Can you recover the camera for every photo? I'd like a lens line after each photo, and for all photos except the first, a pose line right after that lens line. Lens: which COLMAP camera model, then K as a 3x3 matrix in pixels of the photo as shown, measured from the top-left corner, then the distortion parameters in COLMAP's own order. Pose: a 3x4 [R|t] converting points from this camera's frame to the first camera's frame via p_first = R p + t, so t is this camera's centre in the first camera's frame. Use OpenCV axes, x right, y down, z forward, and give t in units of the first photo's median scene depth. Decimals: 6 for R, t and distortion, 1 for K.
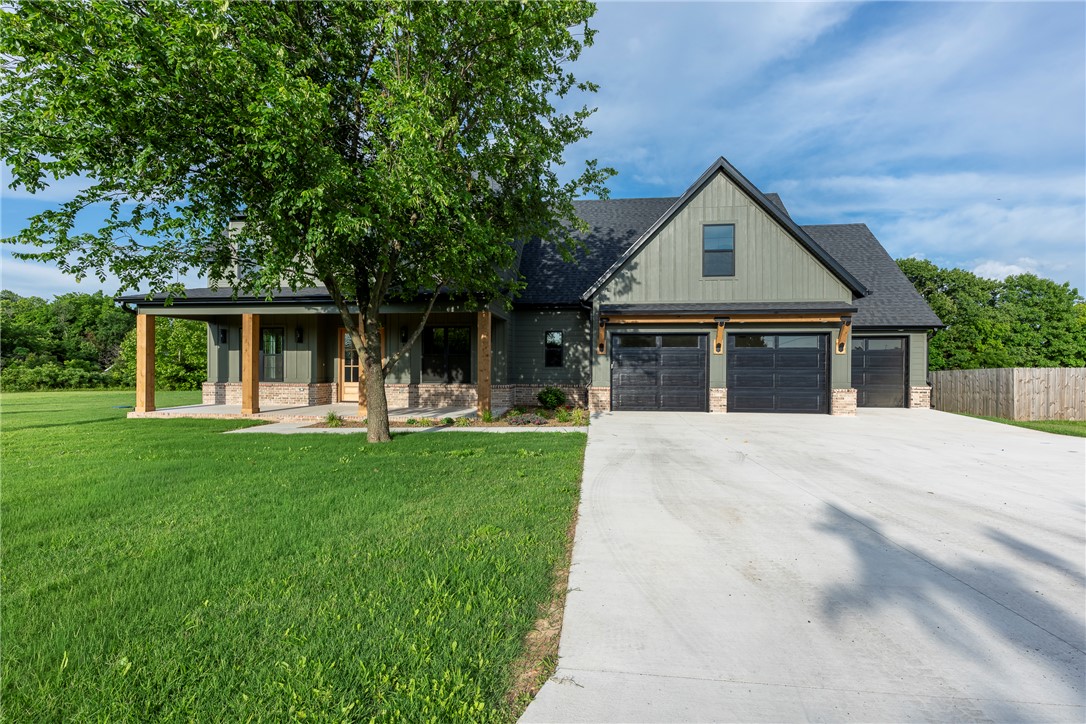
lens RADIAL K [[483.4, 0, 543.0], [0, 483.4, 362.0], [0, 0, 1]] dist [-0.000545, -0.000664]
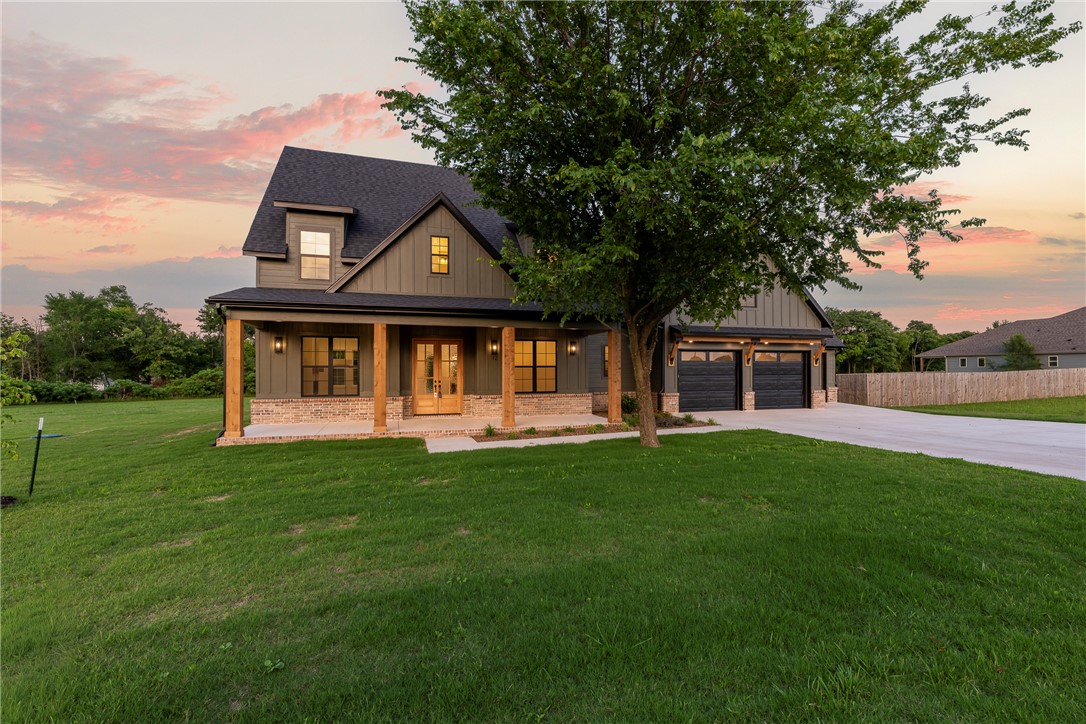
lens RADIAL K [[475.2, 0, 543.0], [0, 475.2, 362.0], [0, 0, 1]] dist [-0.001070, 0.000268]
pose [[0.913751, 0.001614, 0.406272, -0.662954], [0.001675, 0.999969, -0.007739, -0.018022], [-0.406271, 0.007752, 0.913720, 0.041019]]
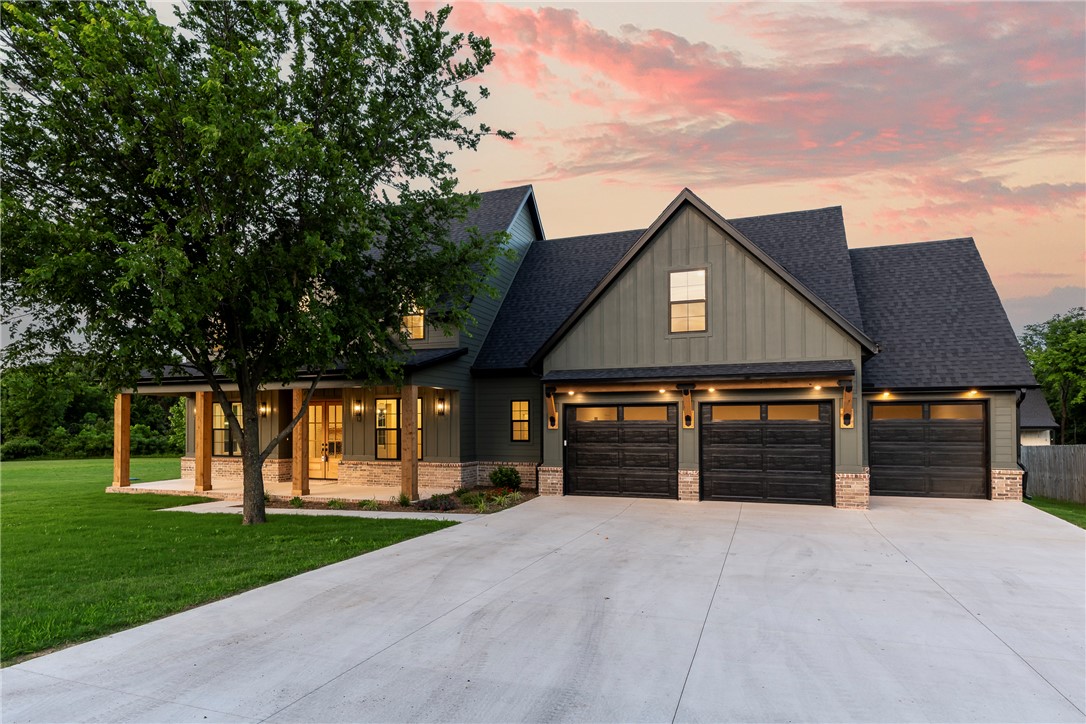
lens RADIAL K [[637.6, 0, 518.3], [0, 637.6, 403.5], [0, 0, 1]] dist [0.000116, -0.000491]
pose [[0.965999, -0.015507, -0.258082, 0.356579], [0.009394, 0.999646, -0.024901, -0.033751], [0.258377, 0.021630, 0.965802, -0.109156]]
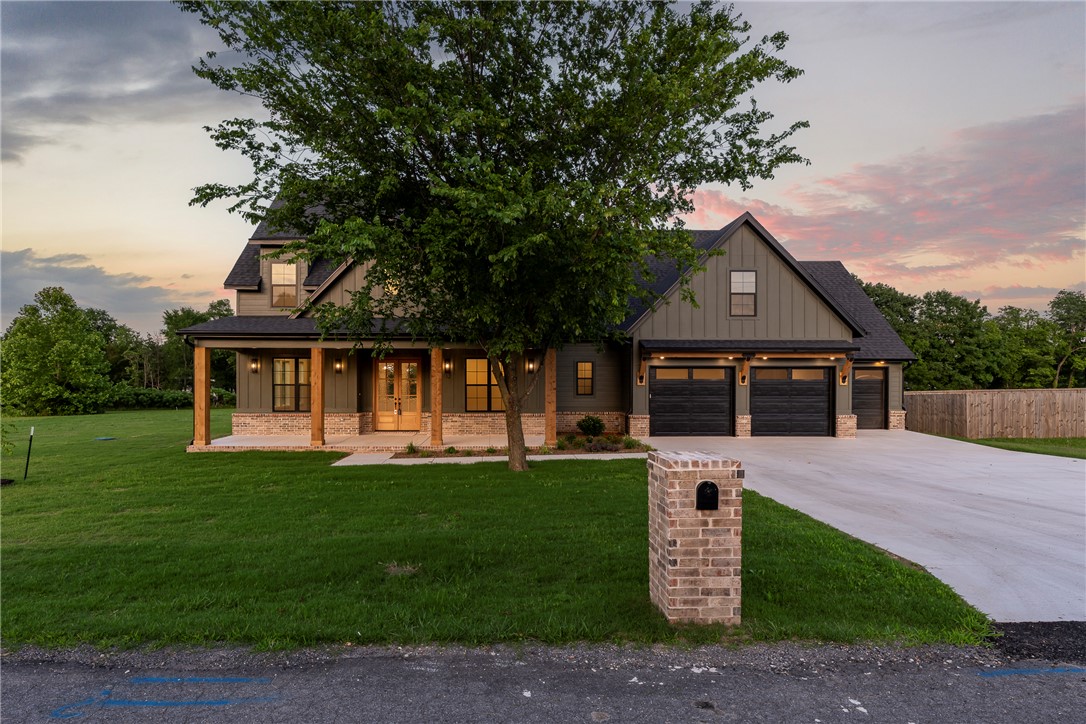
lens RADIAL K [[553.6, 0, 508.7], [0, 553.6, 374.3], [0, 0, 1]] dist [-0.001890, -0.000407]
pose [[0.991094, -0.000903, 0.133164, -0.346554], [0.000567, 0.999997, 0.002563, -0.044469], [-0.133165, -0.002464, 0.991091, -0.206320]]
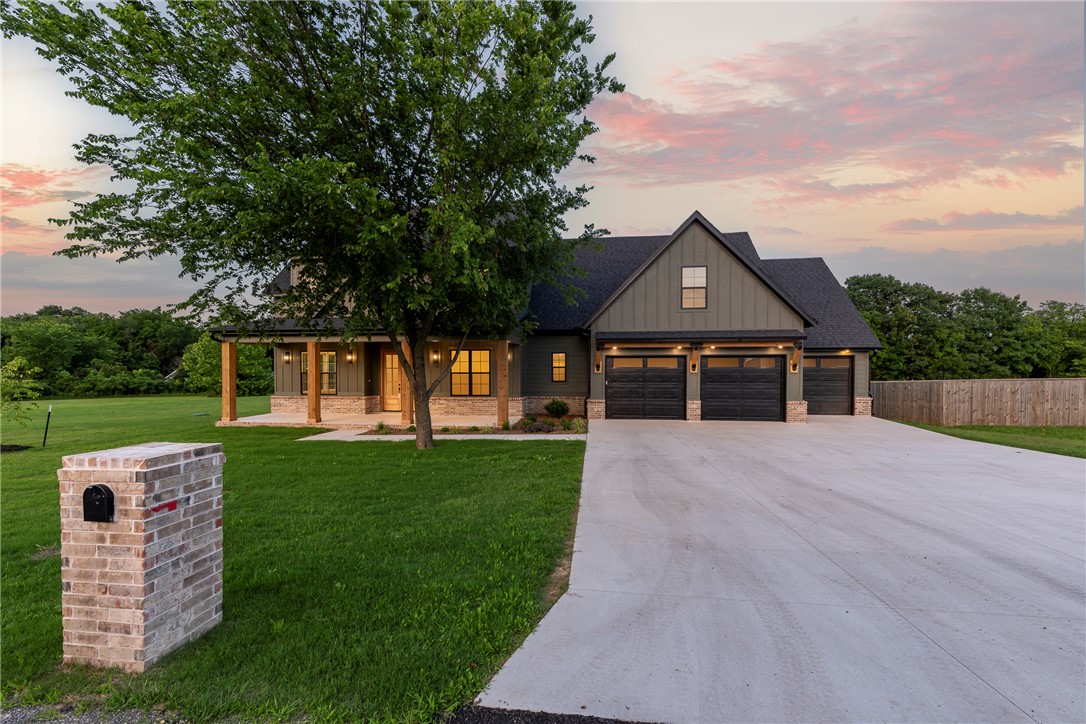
lens RADIAL K [[434.5, 0, 541.5], [0, 434.5, 373.0], [0, 0, 1]] dist [-0.001280, -0.000069]
pose [[0.999908, -0.003997, -0.012976, -0.007557], [0.004205, 0.999862, 0.016092, -0.034501], [0.012910, -0.016145, 0.999786, -0.100117]]
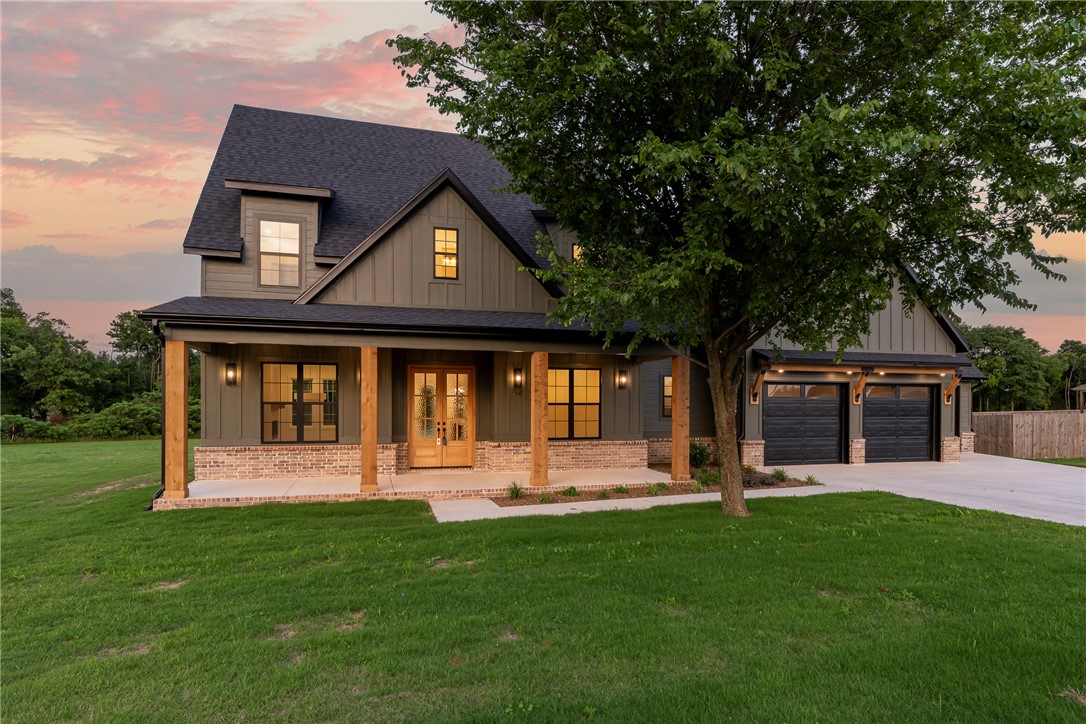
lens RADIAL K [[636.7, 0, 563.1], [0, 636.7, 400.7], [0, 0, 1]] dist [-0.001058, -0.000587]
pose [[0.915805, 0.001411, 0.401620, -0.688645], [-0.003677, 0.999981, 0.004870, -0.027277], [-0.401606, -0.005936, 0.915793, 0.055131]]
